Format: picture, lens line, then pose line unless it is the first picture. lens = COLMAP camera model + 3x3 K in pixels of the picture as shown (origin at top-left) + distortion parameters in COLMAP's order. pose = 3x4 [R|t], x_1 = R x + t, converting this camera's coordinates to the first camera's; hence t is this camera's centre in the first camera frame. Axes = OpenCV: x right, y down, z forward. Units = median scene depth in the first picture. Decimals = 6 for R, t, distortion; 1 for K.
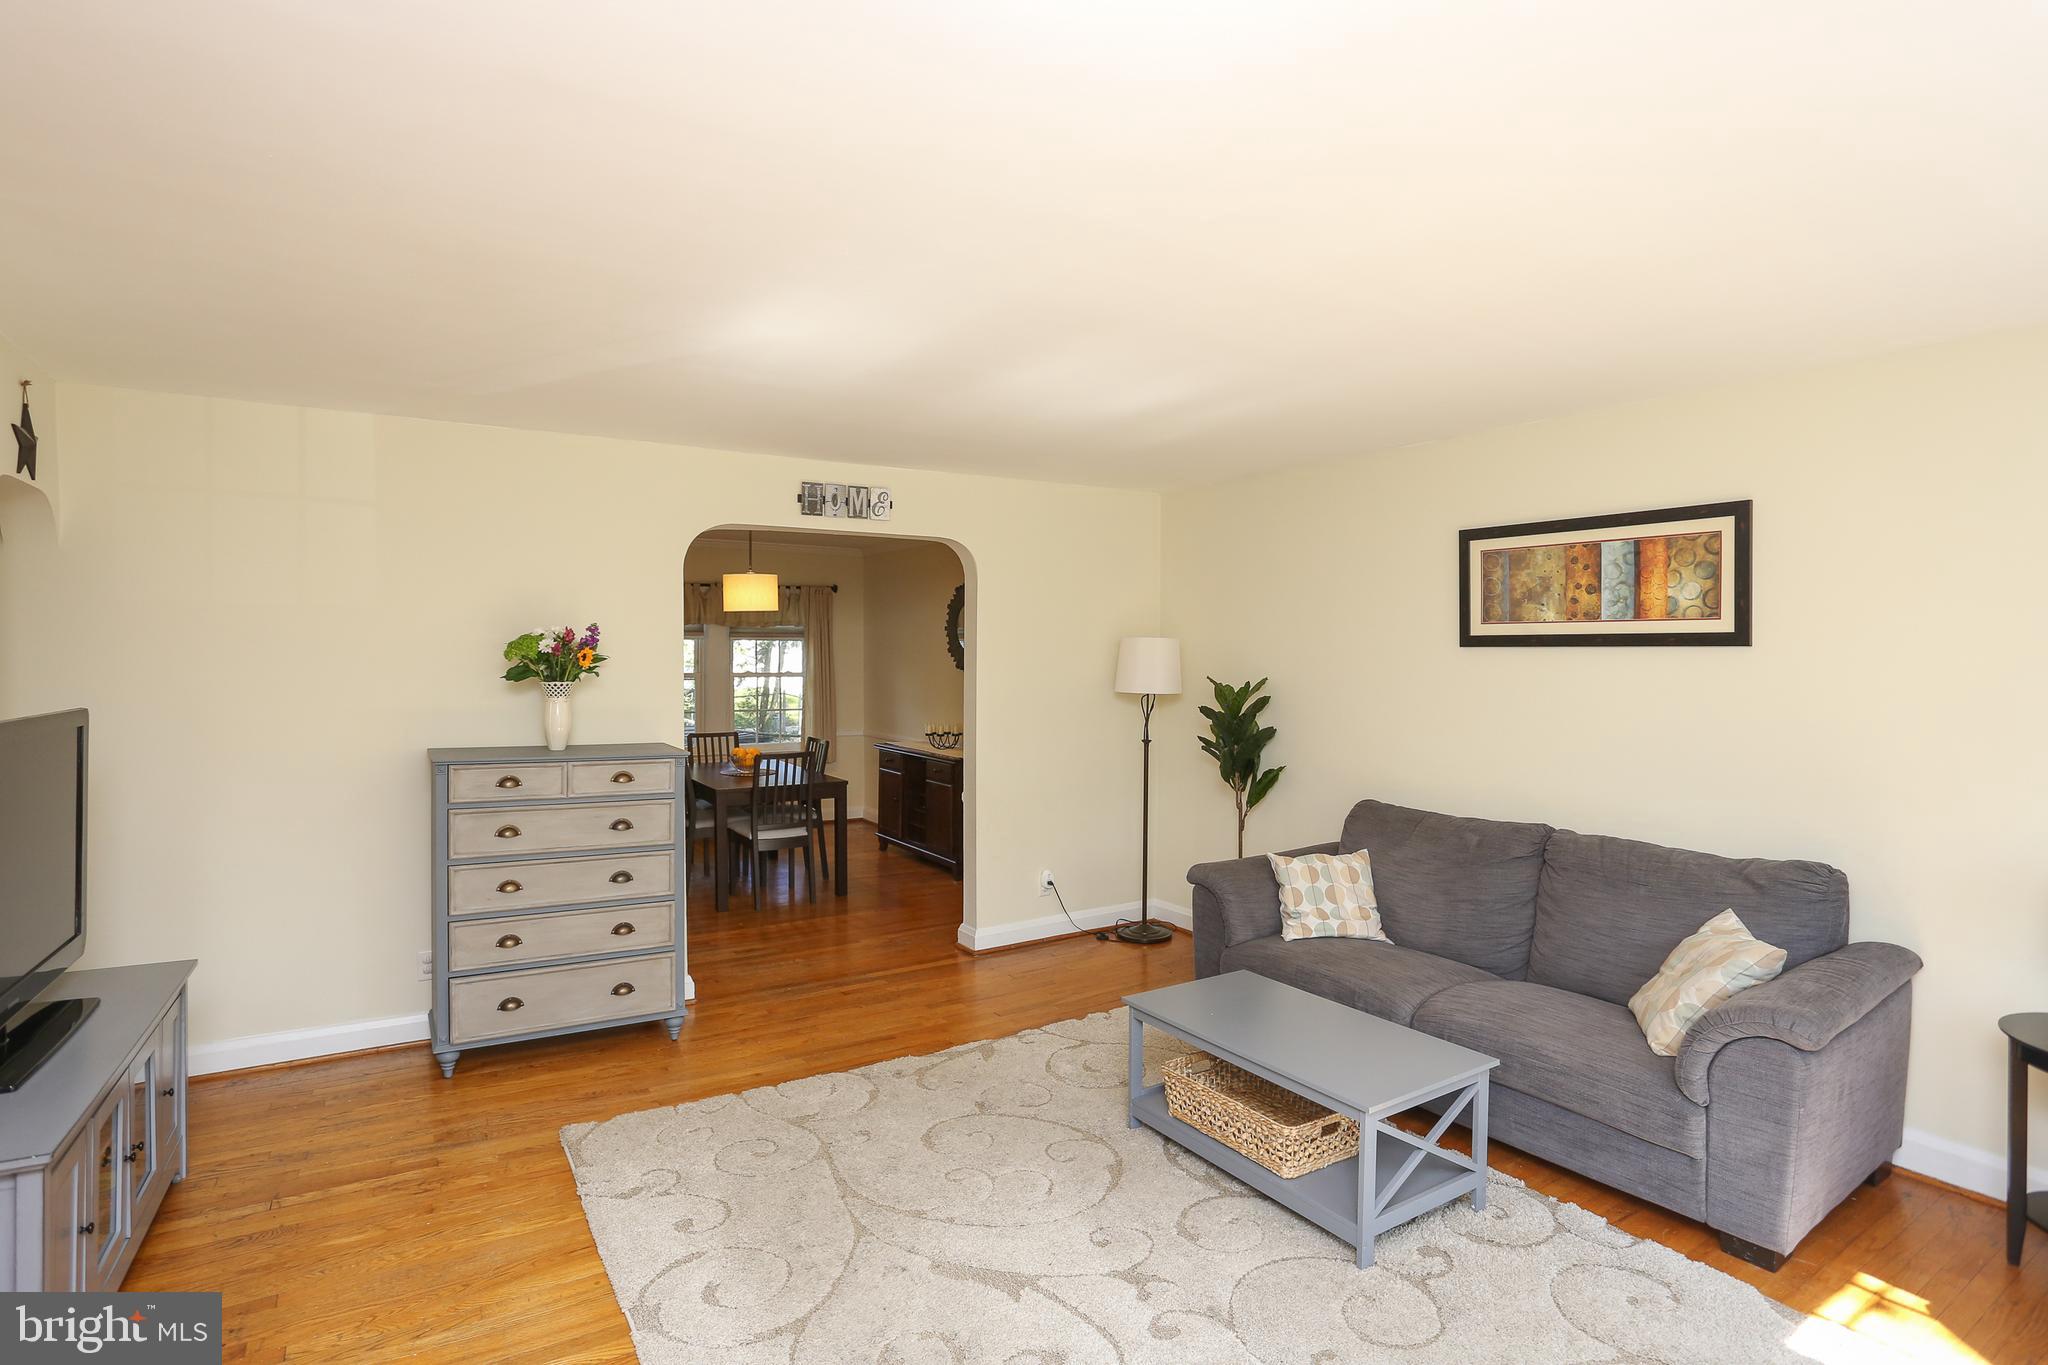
lens RADIAL K [[1001.6, 0, 1057.8], [0, 1001.6, 673.4], [0, 0, 1]] dist [-0.050114, 0.009222]
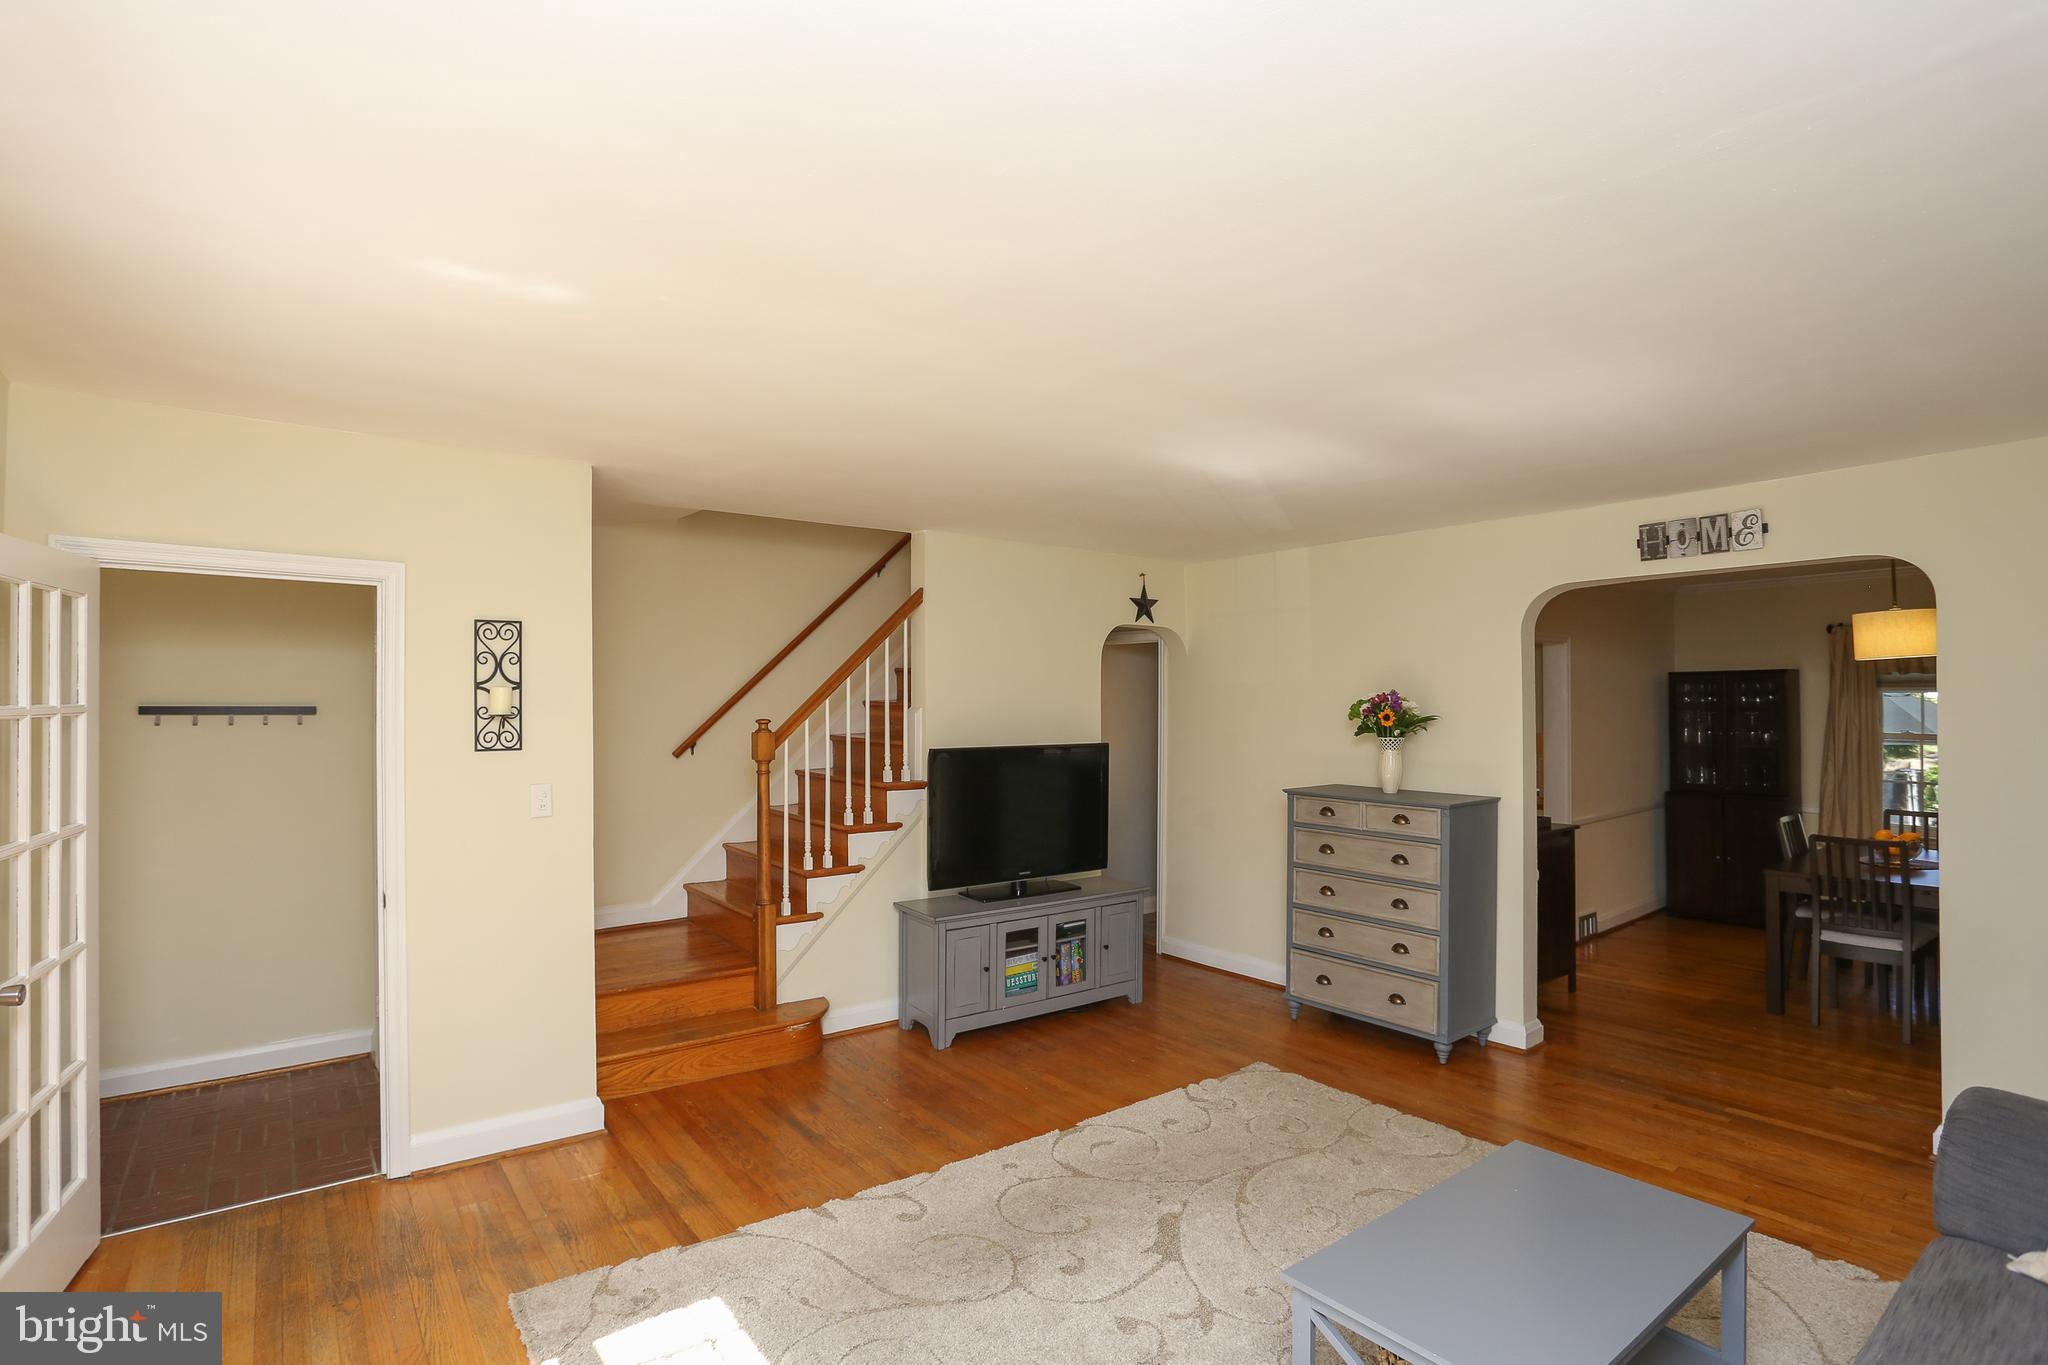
lens RADIAL K [[1001.6, 0, 1020.6], [0, 1001.6, 699.5], [0, 0, 1]] dist [-0.050114, 0.009222]
pose [[0.095276, -0.009950, -0.995401, 0.576067], [-0.016962, 0.999789, -0.011618, -0.013997], [0.995306, 0.017991, 0.095087, 0.358168]]
